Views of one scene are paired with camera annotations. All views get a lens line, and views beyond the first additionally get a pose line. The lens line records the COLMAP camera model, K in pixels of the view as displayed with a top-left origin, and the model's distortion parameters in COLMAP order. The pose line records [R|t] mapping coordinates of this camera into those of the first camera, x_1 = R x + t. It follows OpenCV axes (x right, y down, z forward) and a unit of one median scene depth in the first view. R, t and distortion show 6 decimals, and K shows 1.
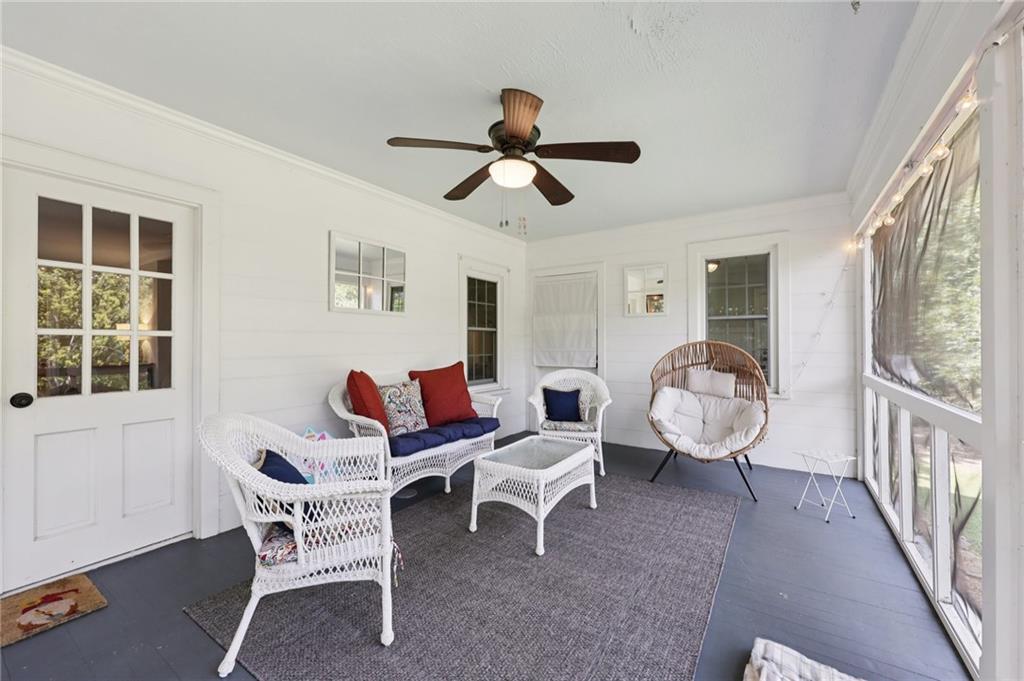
lens RADIAL K [[405.0, 0, 512.0], [0, 405.0, 340.5], [0, 0, 1]] dist [-0.000709, -0.000038]
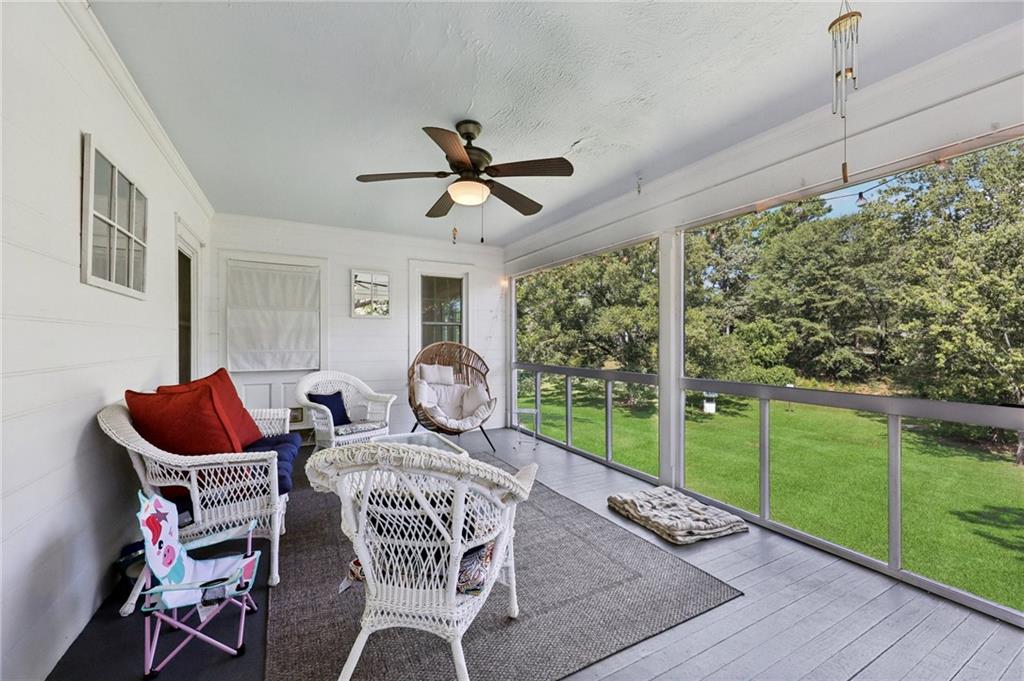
lens RADIAL K [[409.9, 0, 509.0], [0, 409.9, 339.6], [0, 0, 1]] dist [-0.001115, -0.000031]
pose [[0.467585, 0.009624, 0.883896, -0.431466], [-0.006800, 0.999950, -0.007290, 0.002622], [-0.883922, -0.002602, 0.467627, 0.163633]]
